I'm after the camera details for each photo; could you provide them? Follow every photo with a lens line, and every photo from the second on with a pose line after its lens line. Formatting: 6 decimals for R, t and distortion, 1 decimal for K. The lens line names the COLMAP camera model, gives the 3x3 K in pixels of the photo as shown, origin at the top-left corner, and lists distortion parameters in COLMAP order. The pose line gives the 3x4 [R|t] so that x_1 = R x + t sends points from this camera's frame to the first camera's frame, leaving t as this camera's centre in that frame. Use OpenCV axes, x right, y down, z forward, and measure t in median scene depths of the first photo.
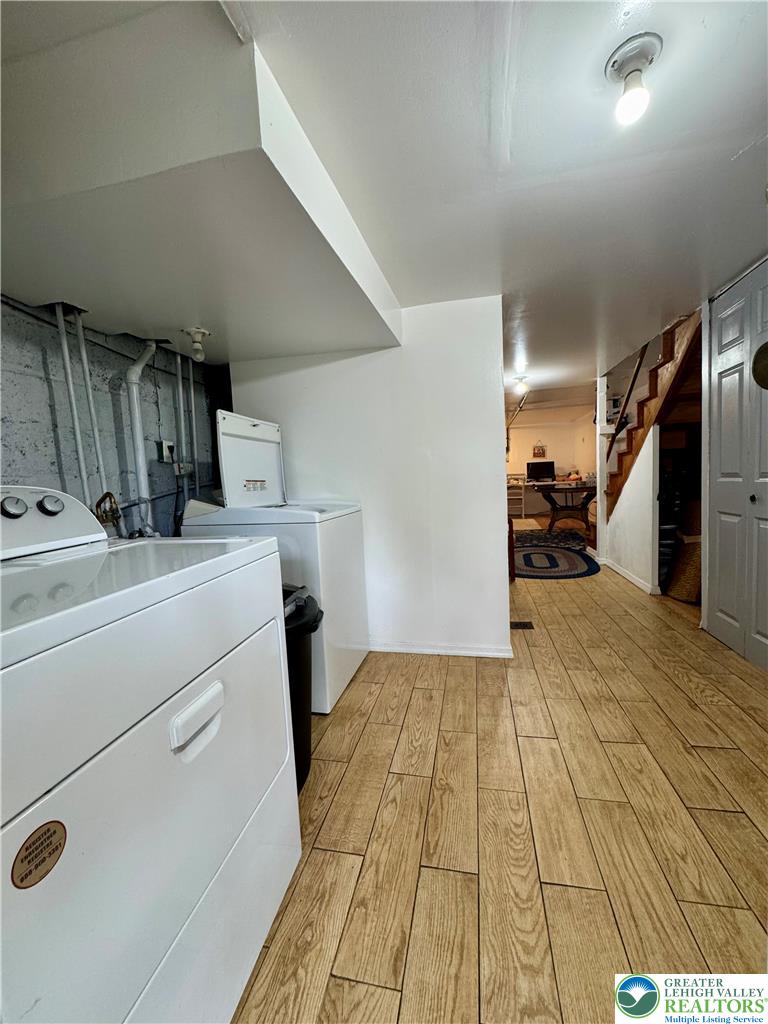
lens RADIAL K [[407.4, 0, 385.8], [0, 407.4, 512.8], [0, 0, 1]] dist [-0.004781, 0.000909]
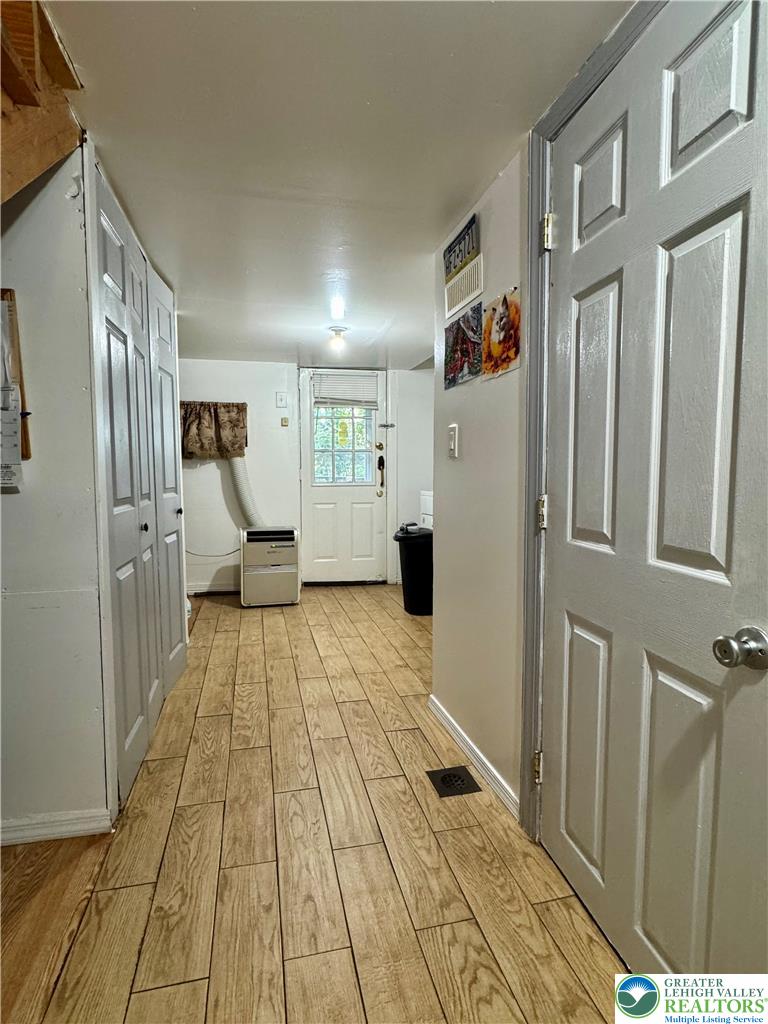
lens RADIAL K [[512.5, 0, 381.4], [0, 512.5, 511.5], [0, 0, 1]] dist [0.000202, 0.000031]
pose [[-0.895242, 0.086475, -0.437108, 0.803441], [0.010340, 0.984755, 0.173641, -0.202951], [0.445460, 0.150931, -0.882488, 1.787490]]
